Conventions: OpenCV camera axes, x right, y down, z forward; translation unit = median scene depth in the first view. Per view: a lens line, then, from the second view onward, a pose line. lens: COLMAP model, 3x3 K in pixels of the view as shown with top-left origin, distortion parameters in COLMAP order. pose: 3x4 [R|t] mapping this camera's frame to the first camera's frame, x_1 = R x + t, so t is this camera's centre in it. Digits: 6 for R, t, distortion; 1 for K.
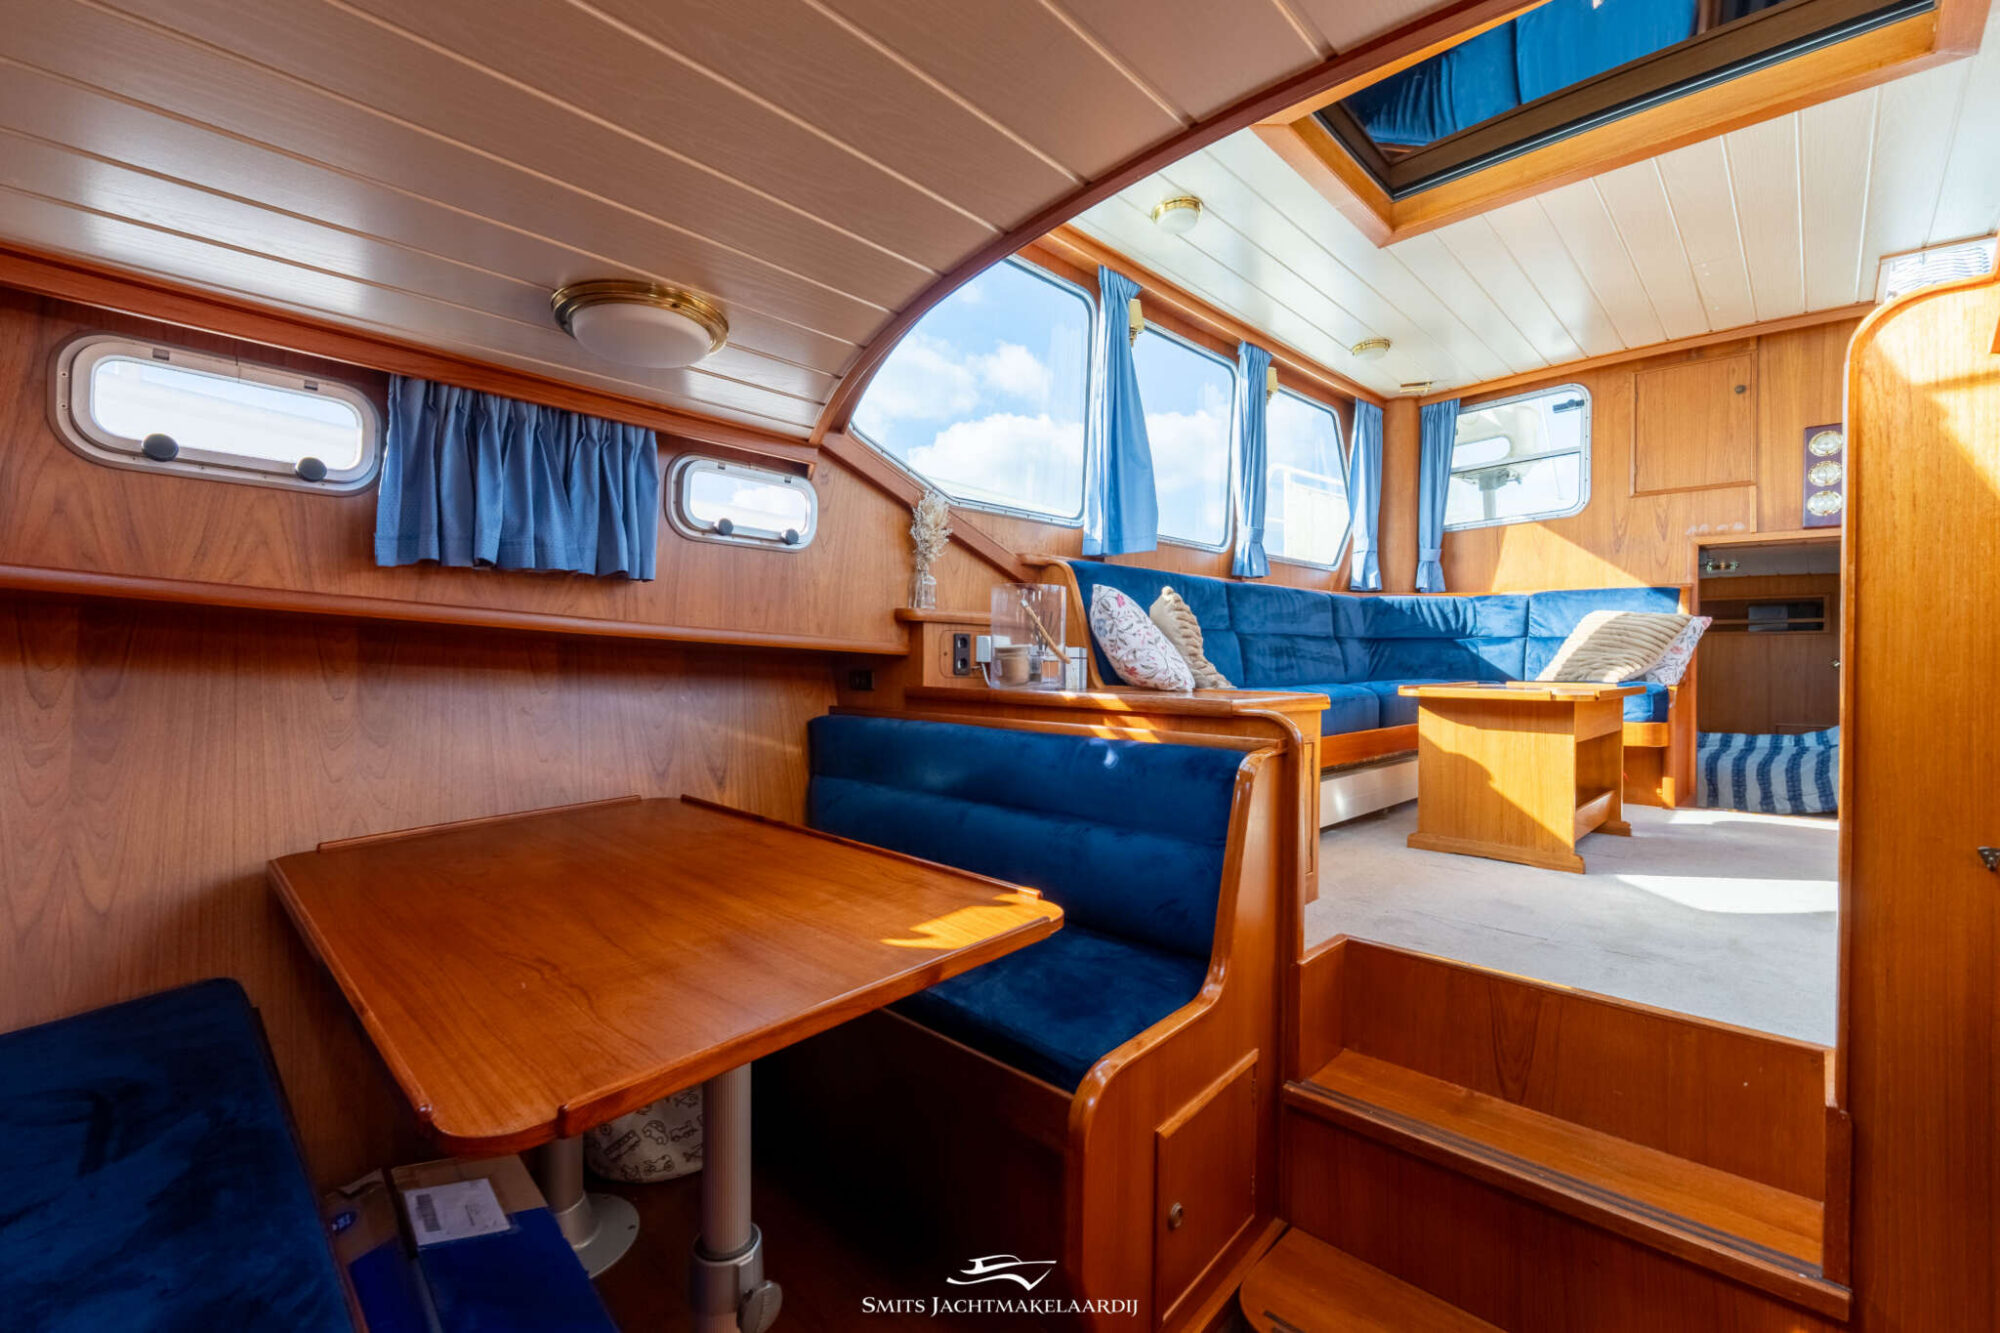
lens RADIAL K [[841.0, 0, 999.8], [0, 841.0, 668.0], [0, 0, 1]] dist [-0.003175, -0.000278]
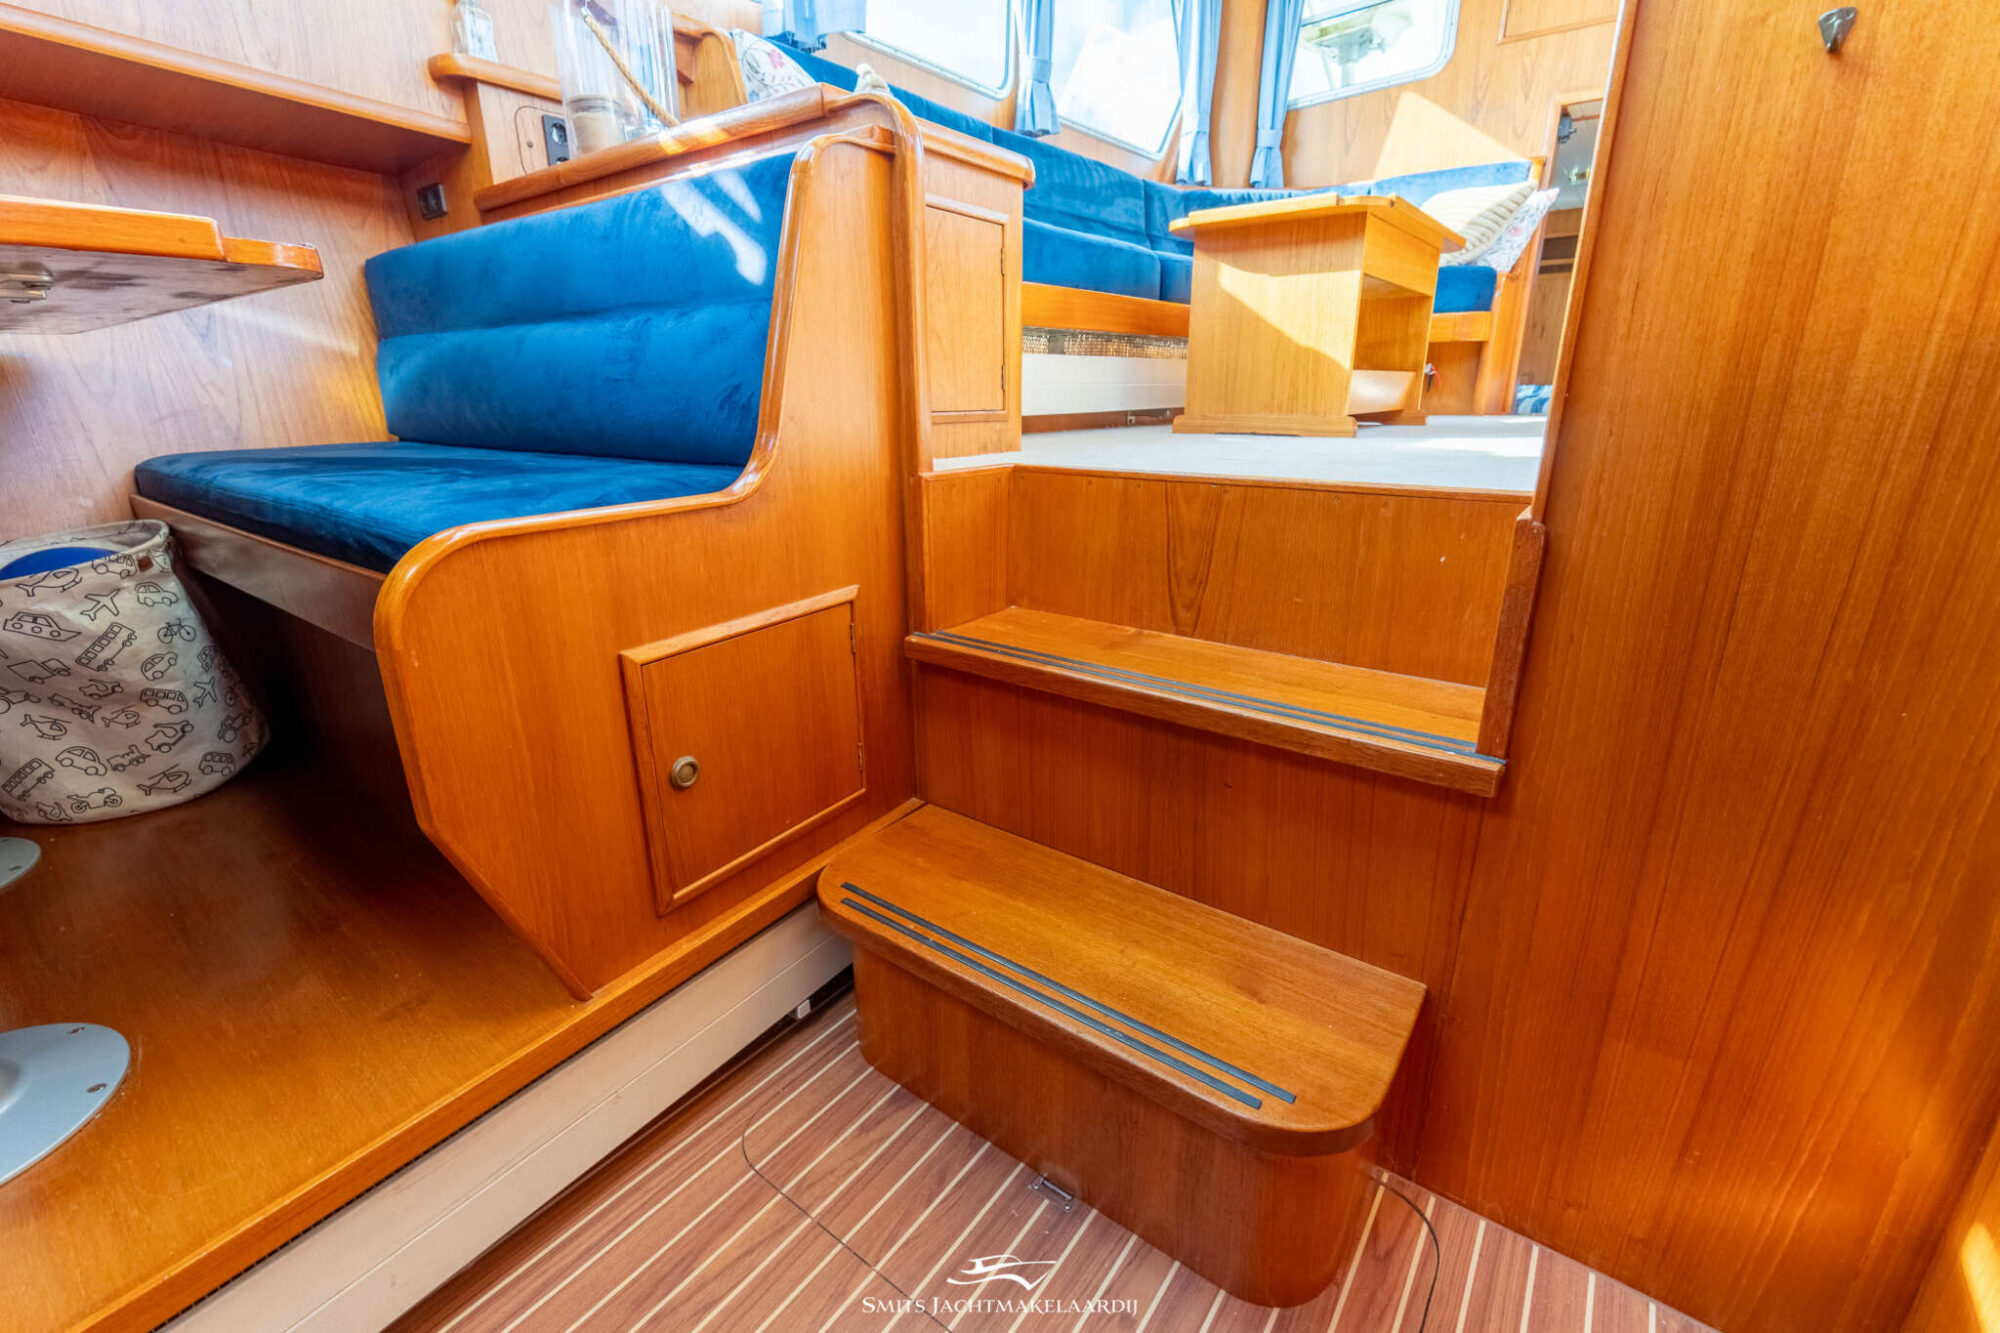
lens RADIAL K [[841.0, 0, 1000.9], [0, 841.0, 657.3], [0, 0, 1]] dist [-0.003175, -0.000278]
pose [[0.991515, -0.052262, 0.119023, 0.149361], [0.014798, 0.955048, 0.296081, 0.130342], [-0.129147, -0.291808, 0.947718, 0.115225]]
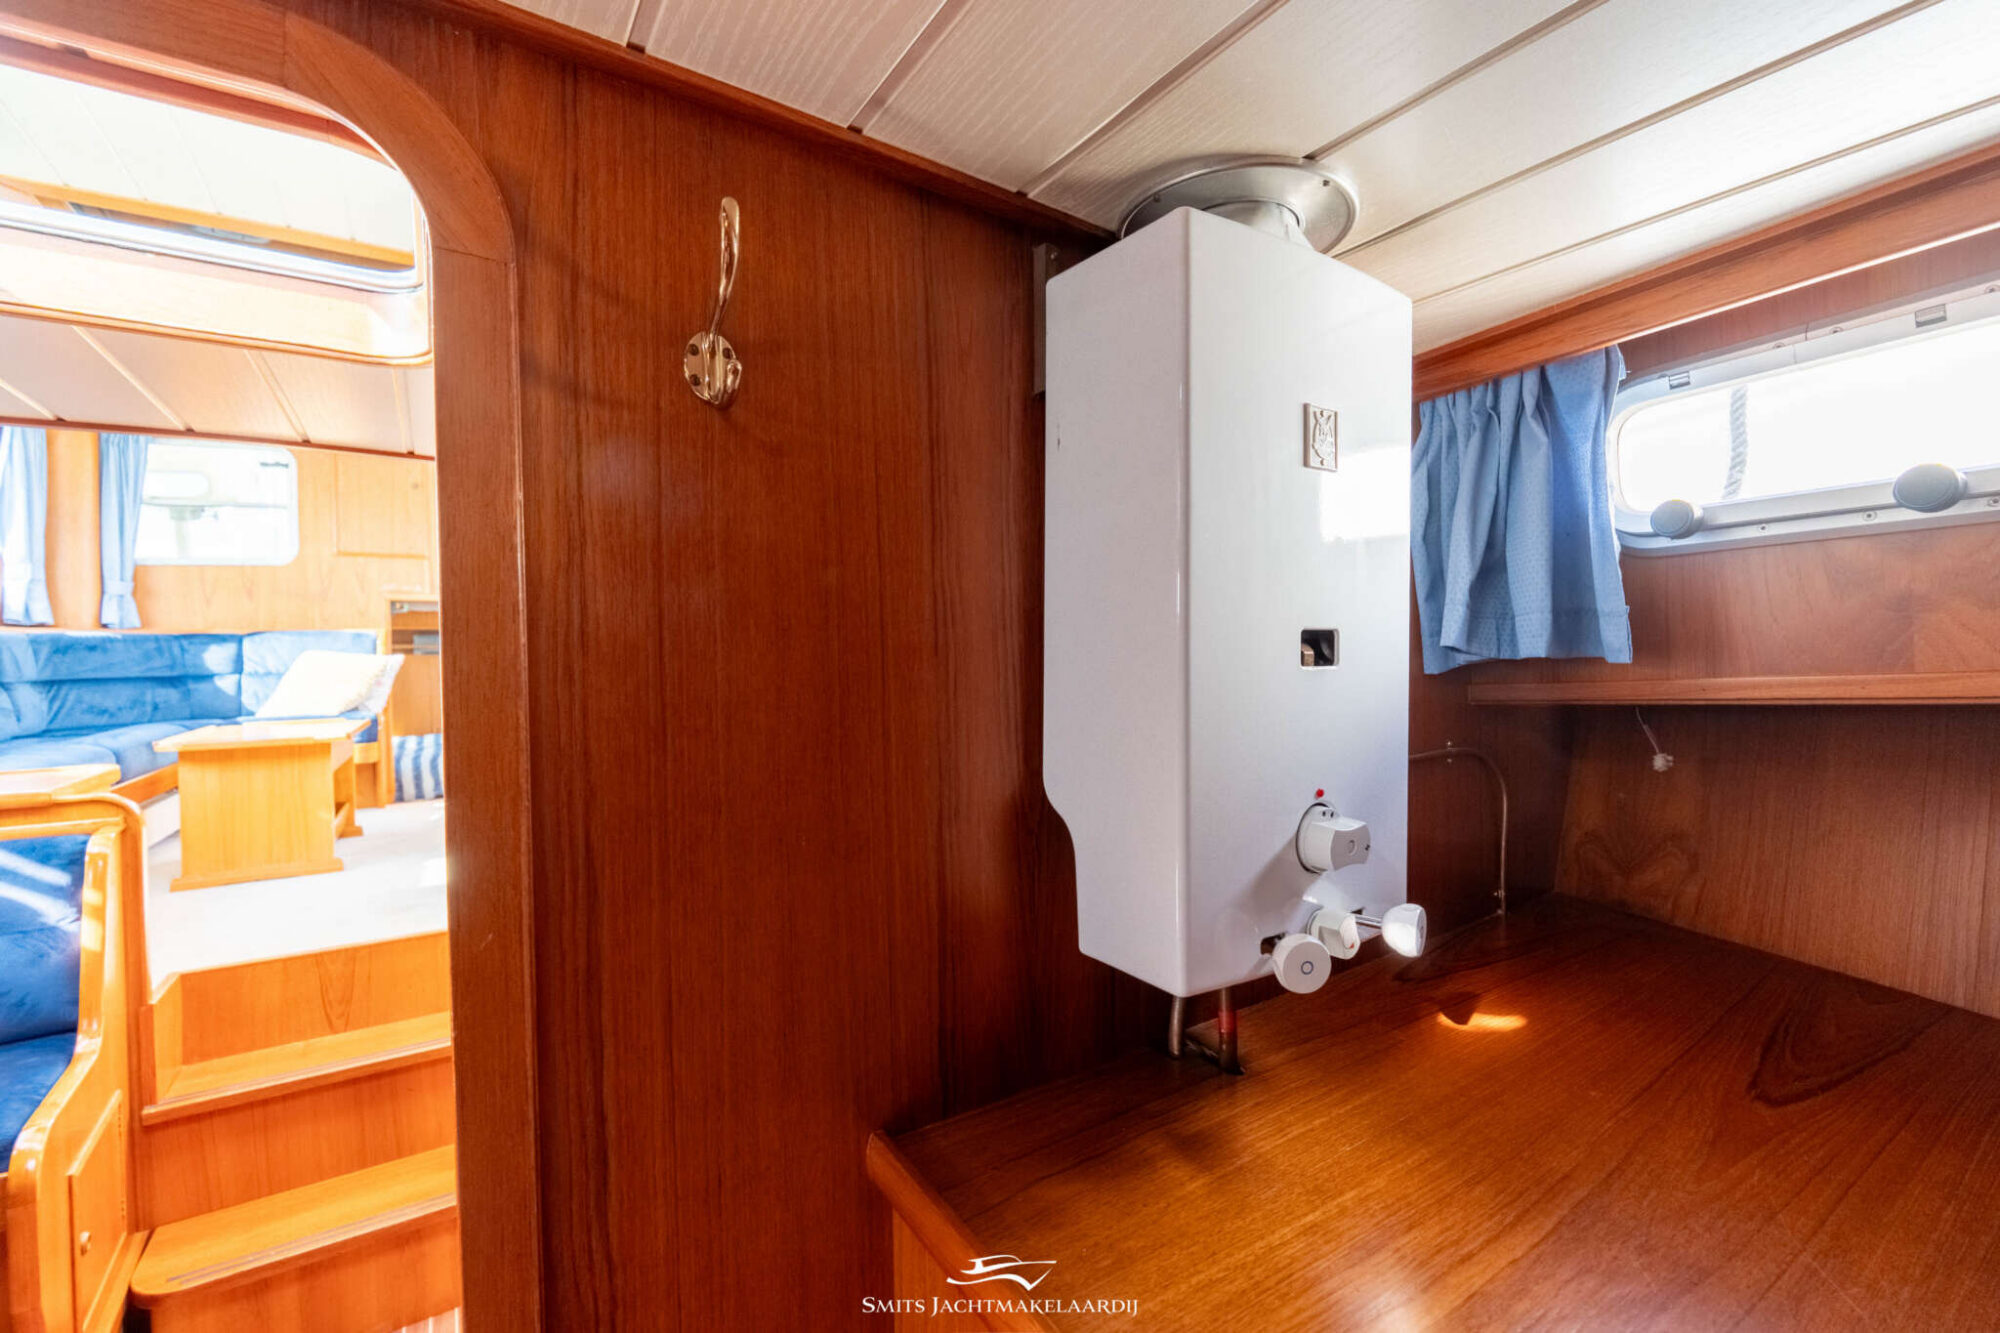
lens RADIAL K [[841.0, 0, 992.9], [0, 841.0, 659.7], [0, 0, 1]] dist [-0.003175, -0.000278]
pose [[0.215295, -0.022121, 0.976299, -0.236635], [0.028213, 0.999467, 0.016424, -0.051596], [-0.976142, 0.024008, 0.215804, -0.186261]]
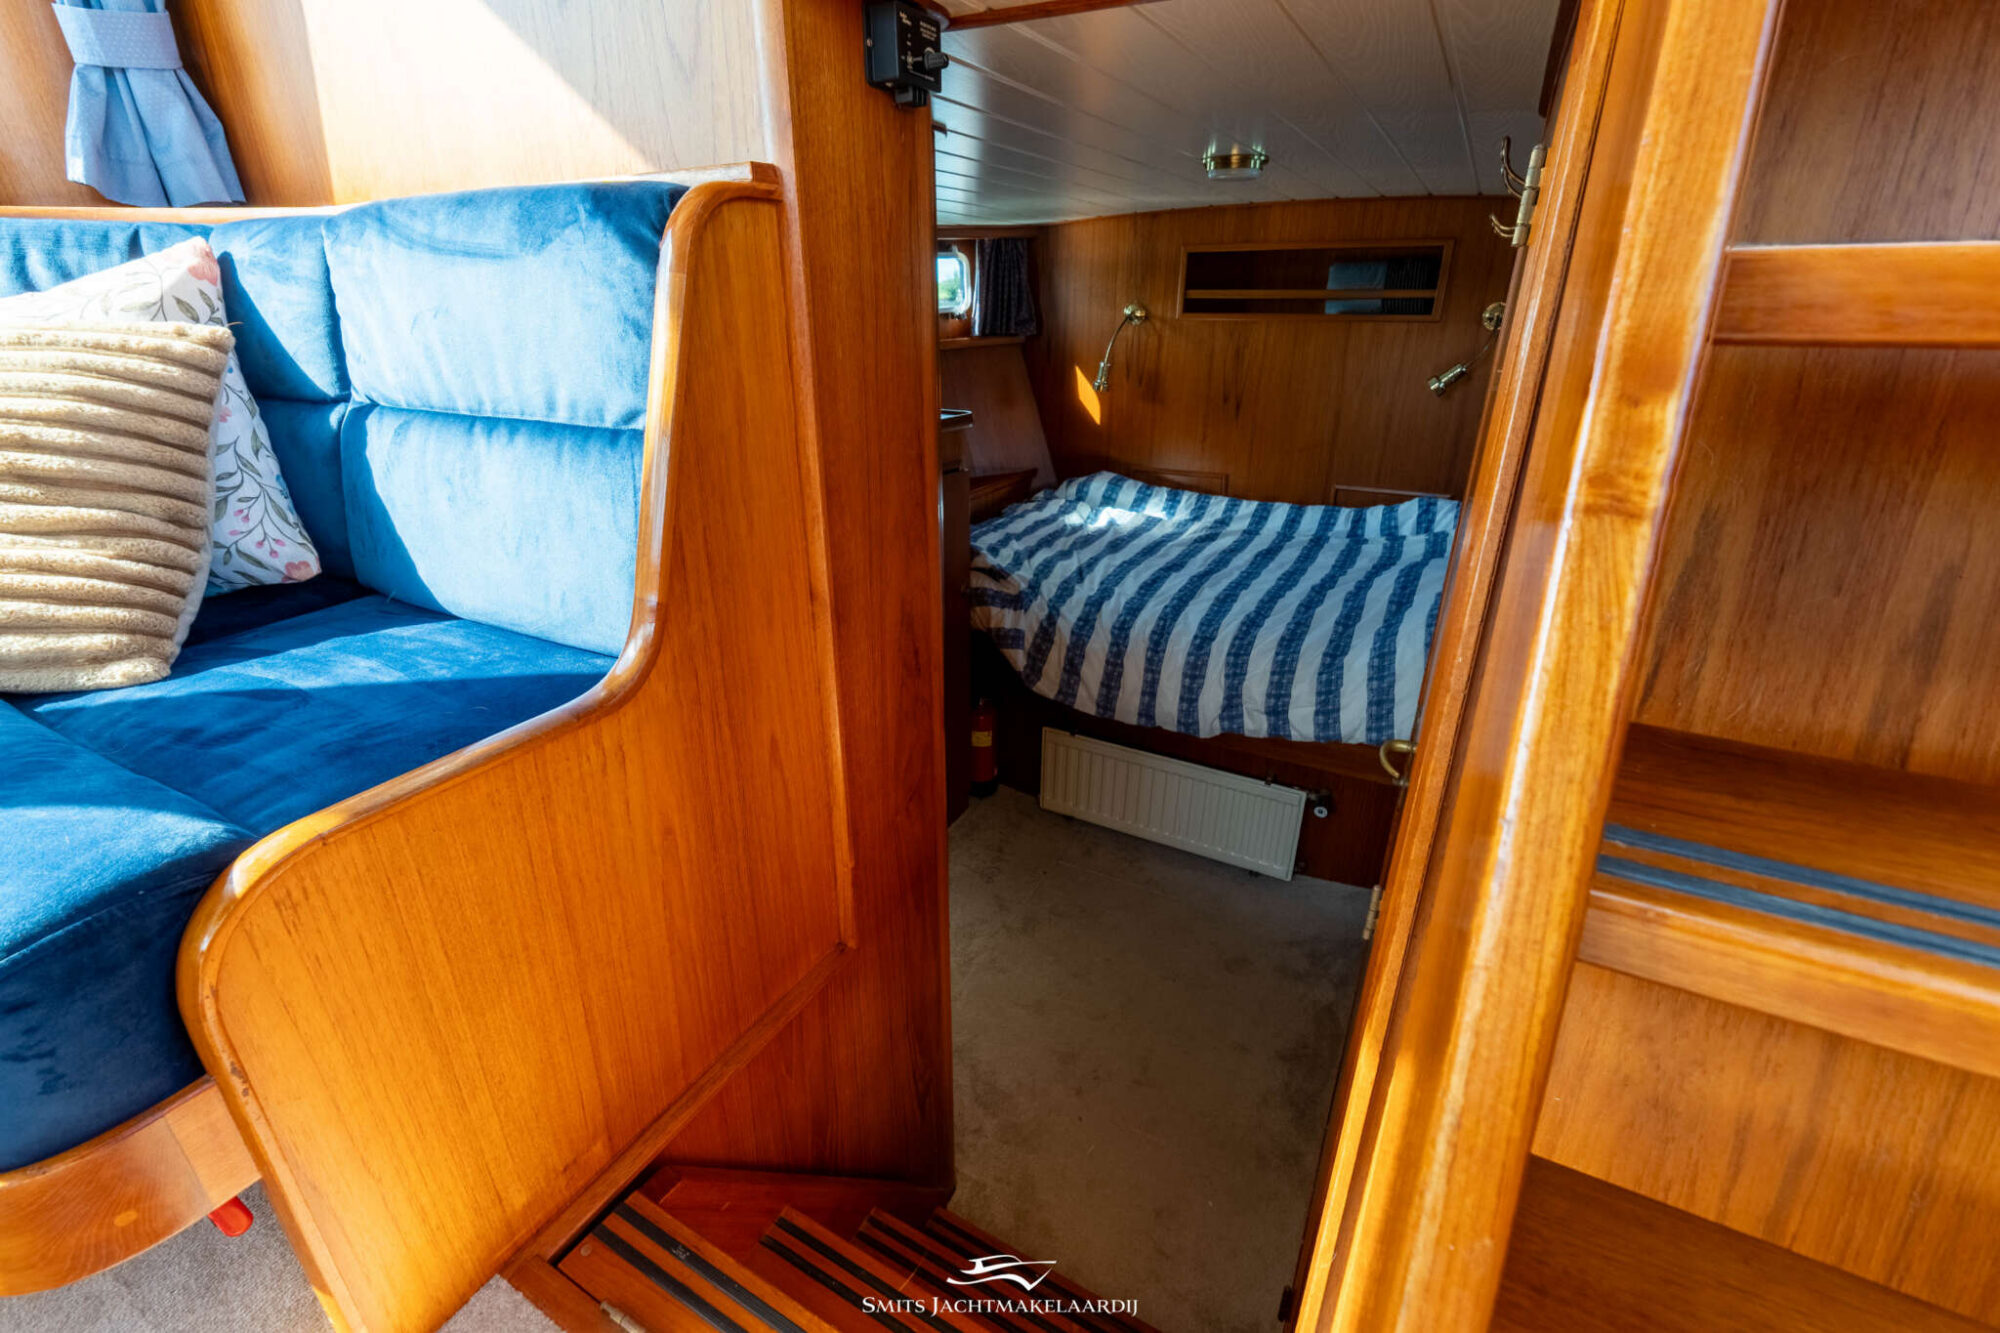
lens RADIAL K [[841.0, 0, 1003.6], [0, 841.0, 657.3], [0, 0, 1]] dist [-0.003175, -0.000278]
pose [[0.961528, -0.100700, 0.255584, 0.850625], [-0.003246, 0.926159, 0.377120, -0.067079], [-0.274687, -0.363441, 0.890201, 0.785500]]
